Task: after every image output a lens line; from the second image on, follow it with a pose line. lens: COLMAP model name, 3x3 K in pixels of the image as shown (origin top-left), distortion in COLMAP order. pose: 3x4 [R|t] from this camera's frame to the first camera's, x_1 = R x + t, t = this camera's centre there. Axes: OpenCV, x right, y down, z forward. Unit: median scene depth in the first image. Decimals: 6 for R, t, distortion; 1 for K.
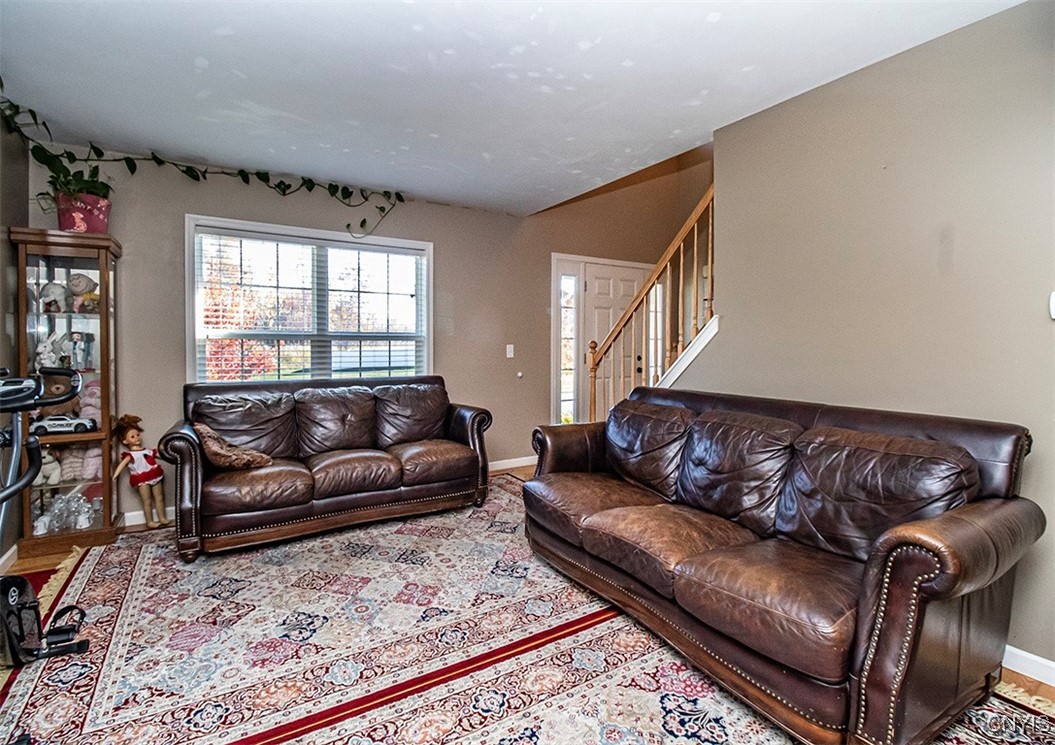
lens RADIAL K [[487.5, 0, 526.2], [0, 487.5, 371.3], [0, 0, 1]] dist [0.000751, -0.000417]
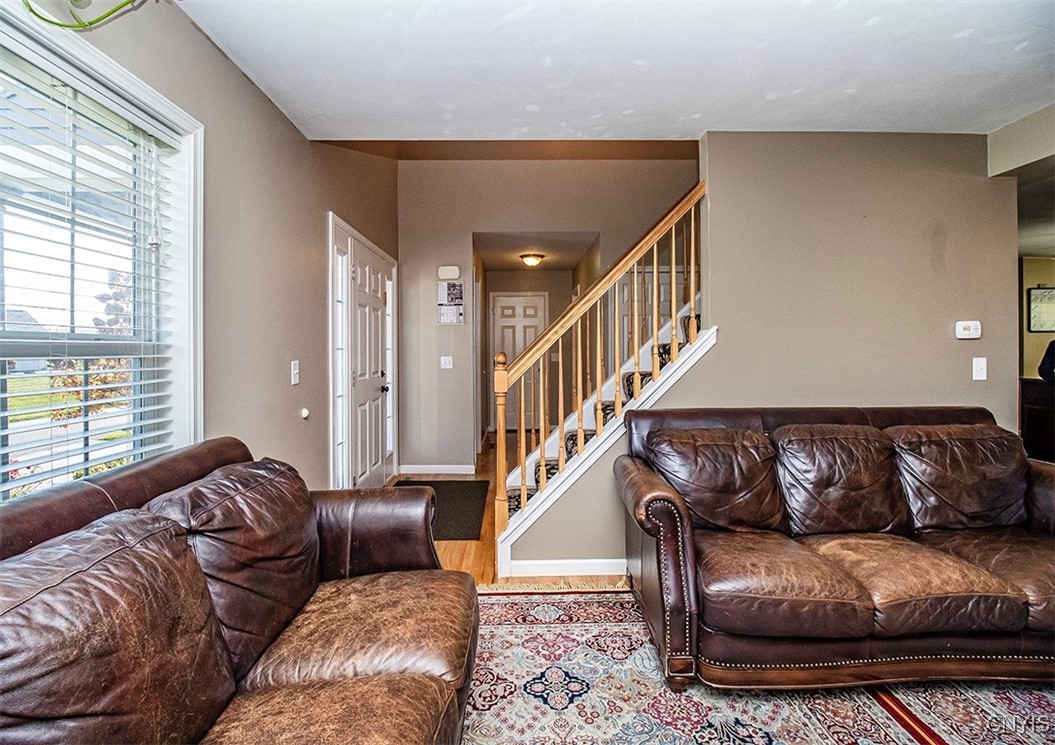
lens RADIAL K [[487.5, 0, 534.3], [0, 487.5, 357.0], [0, 0, 1]] dist [0.000751, -0.000417]
pose [[0.512185, 0.000906, 0.858875, -0.594417], [0.054722, 0.997933, -0.033685, -0.040702], [-0.857130, 0.064253, 0.511077, 0.793120]]
